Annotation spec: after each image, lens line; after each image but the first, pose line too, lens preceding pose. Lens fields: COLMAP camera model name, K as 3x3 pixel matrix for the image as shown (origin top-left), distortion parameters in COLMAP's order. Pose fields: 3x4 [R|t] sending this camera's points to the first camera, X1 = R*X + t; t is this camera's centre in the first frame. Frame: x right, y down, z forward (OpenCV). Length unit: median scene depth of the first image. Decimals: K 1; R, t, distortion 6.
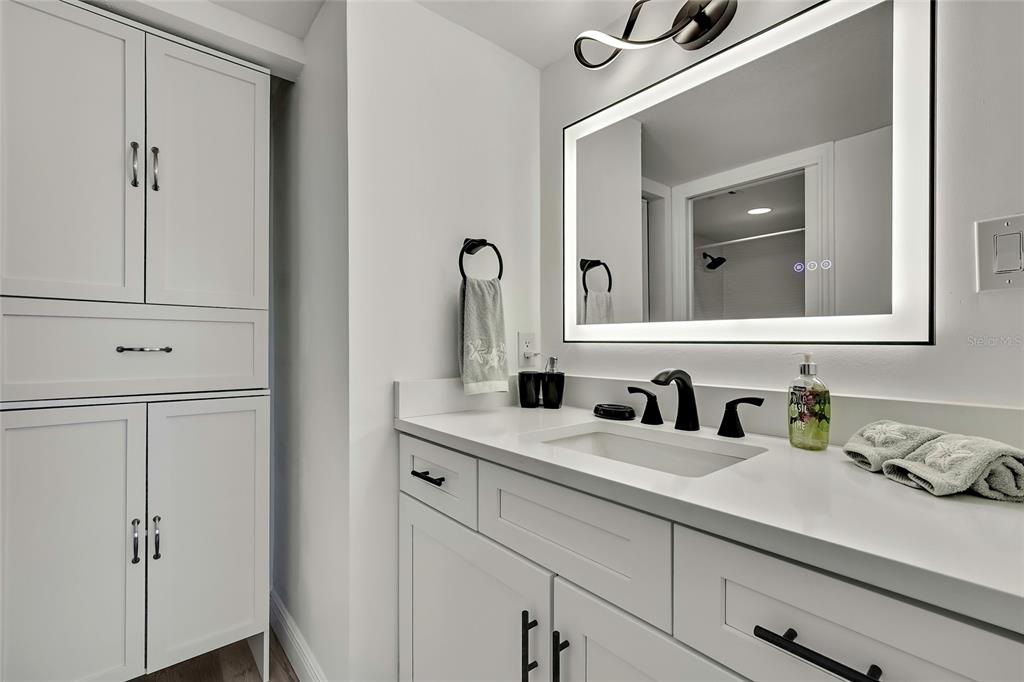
lens RADIAL K [[450.2, 0, 521.4], [0, 450.2, 348.6], [0, 0, 1]] dist [-0.002021, -0.000342]
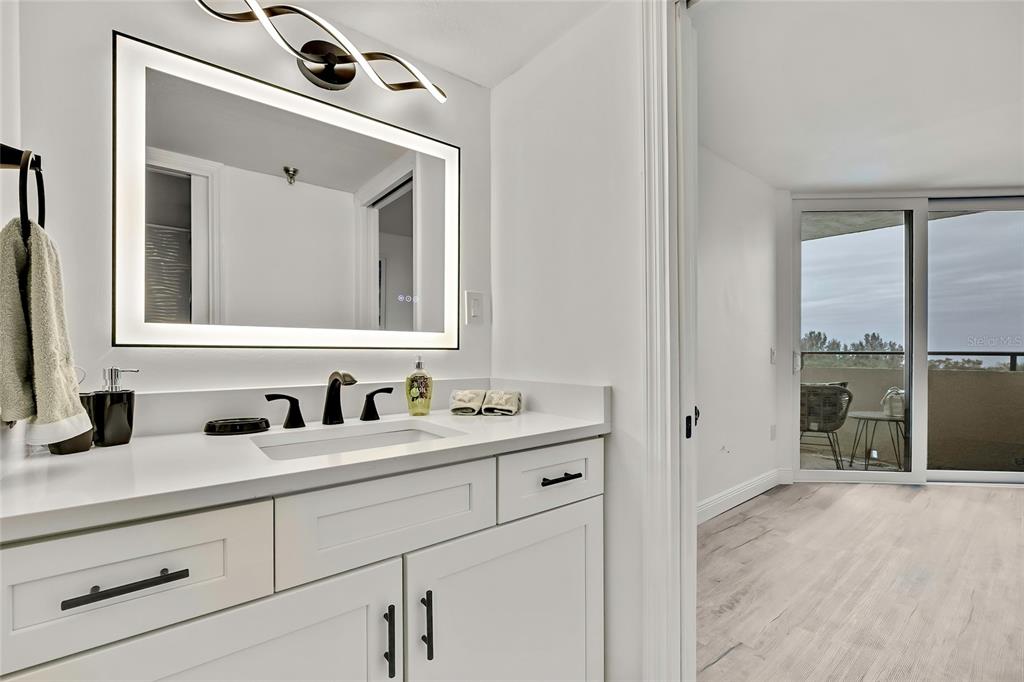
lens RADIAL K [[450.2, 0, 521.4], [0, 450.2, 348.6], [0, 0, 1]] dist [-0.002021, -0.000342]
pose [[0.018039, -0.001219, 0.999837, -0.821418], [0.005571, 0.999984, 0.001118, -0.010882], [-0.999822, 0.005550, 0.018045, 0.537351]]
